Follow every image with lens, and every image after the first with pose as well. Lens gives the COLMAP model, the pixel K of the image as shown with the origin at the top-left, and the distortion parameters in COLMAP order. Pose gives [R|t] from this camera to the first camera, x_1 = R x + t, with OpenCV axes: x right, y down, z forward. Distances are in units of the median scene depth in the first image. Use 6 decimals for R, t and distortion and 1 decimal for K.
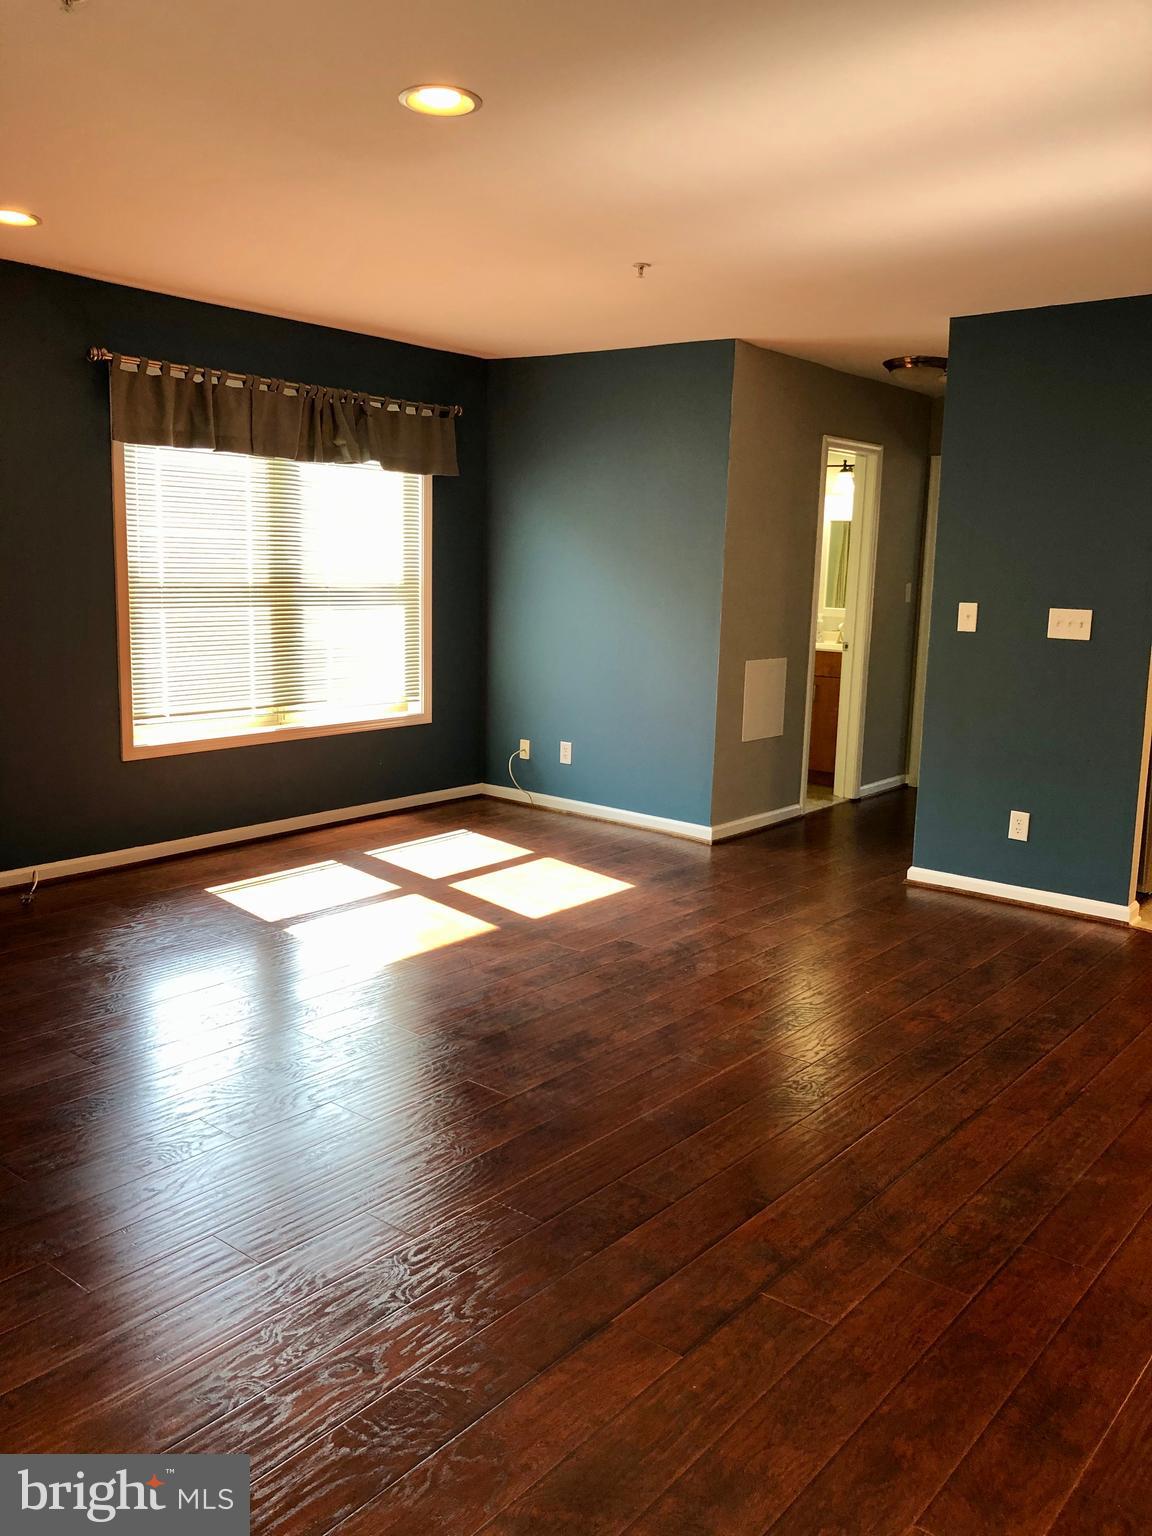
lens RADIAL K [[1236.0, 0, 576.0], [0, 1236.0, 768.0], [0, 0, 1]] dist [0.092460, -0.170521]
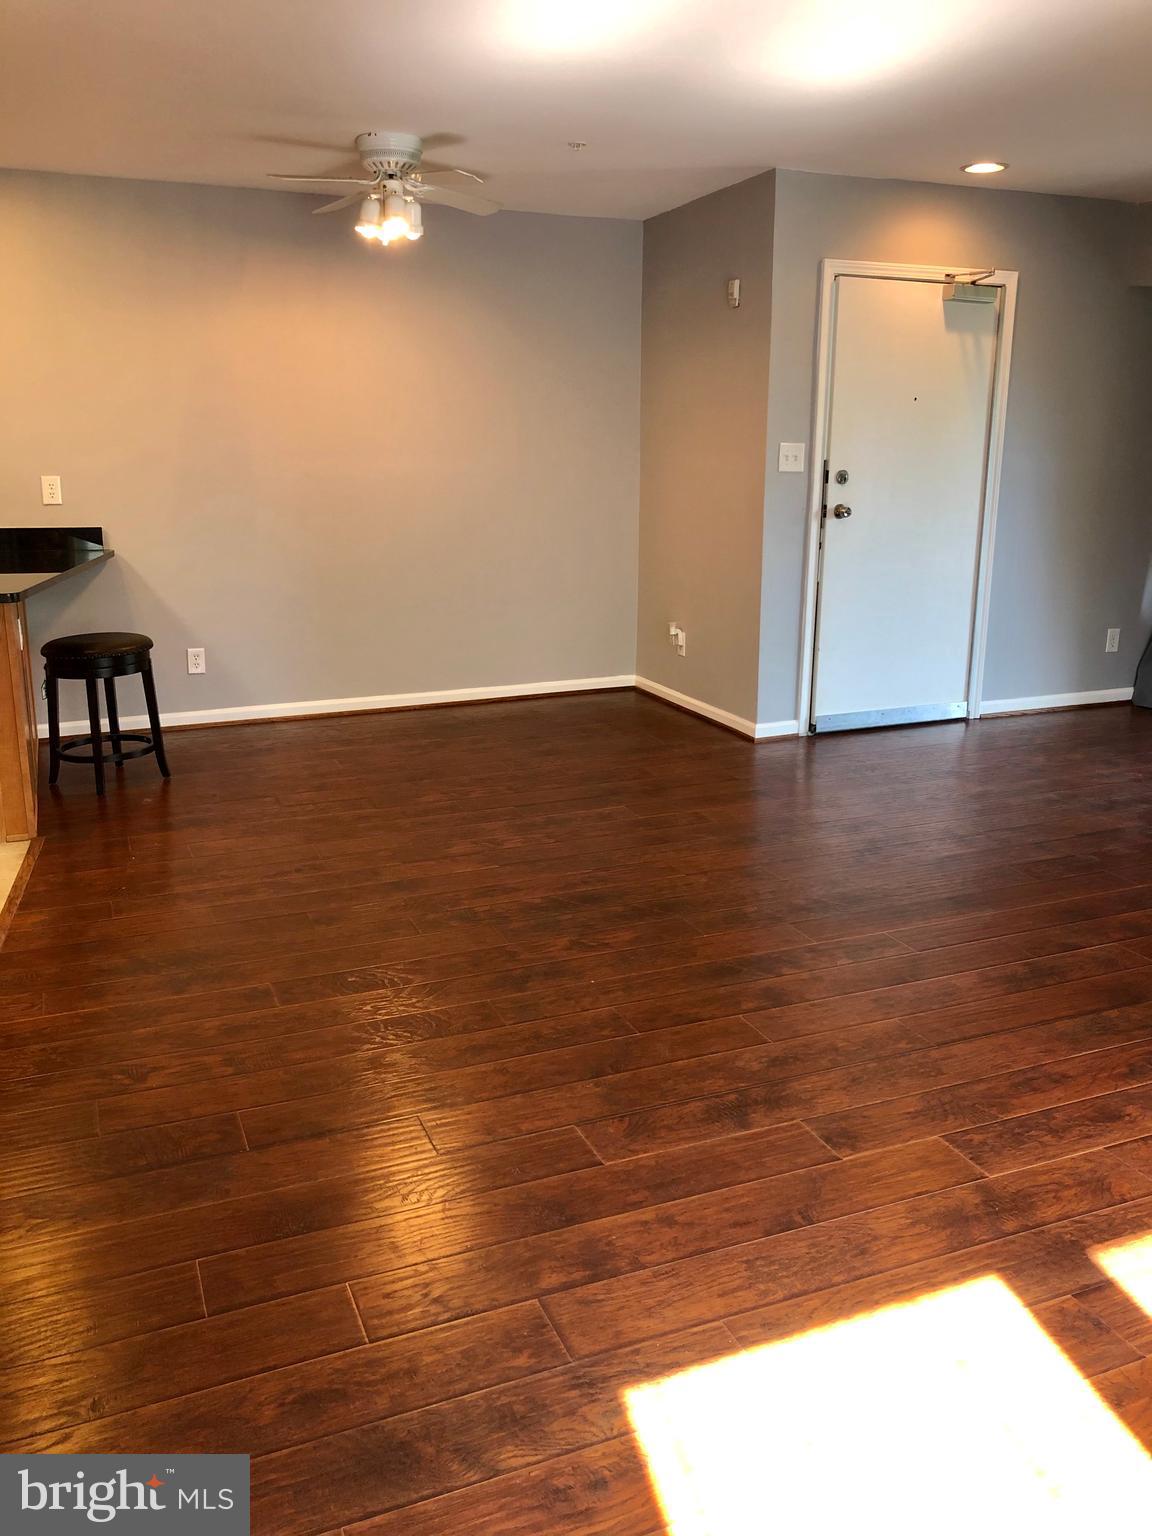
lens RADIAL K [[1248.8, 0, 576.0], [0, 1248.8, 768.0], [0, 0, 1]] dist [0.014371, -0.004648]
pose [[-0.876068, -0.145771, 0.459625, -0.088591], [0.056042, 0.915968, 0.397319, -0.236734], [-0.478919, 0.373837, -0.794281, 1.491492]]
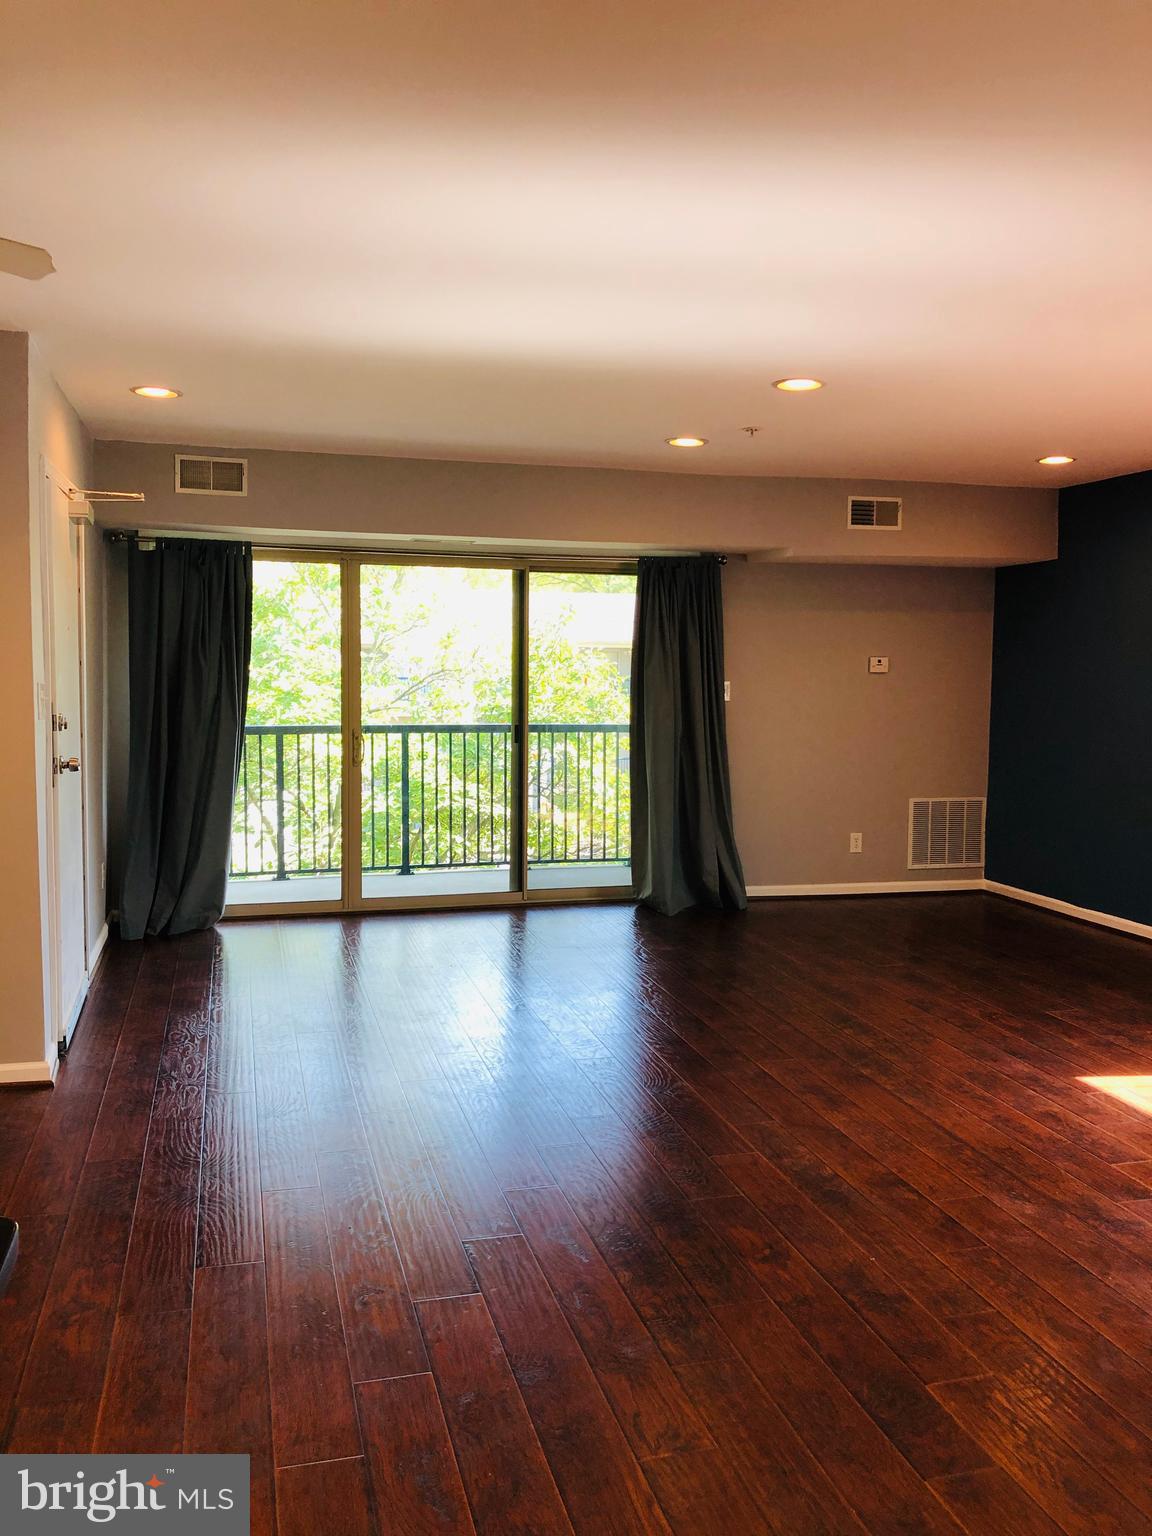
lens RADIAL K [[1236.0, 0, 576.0], [0, 1236.0, 768.0], [0, 0, 1]] dist [0.092460, -0.170521]
pose [[-0.582319, 0.038142, -0.812065, 0.872046], [-0.159095, 0.974237, 0.159844, -0.179830], [0.797241, 0.222276, -0.561249, 1.147810]]
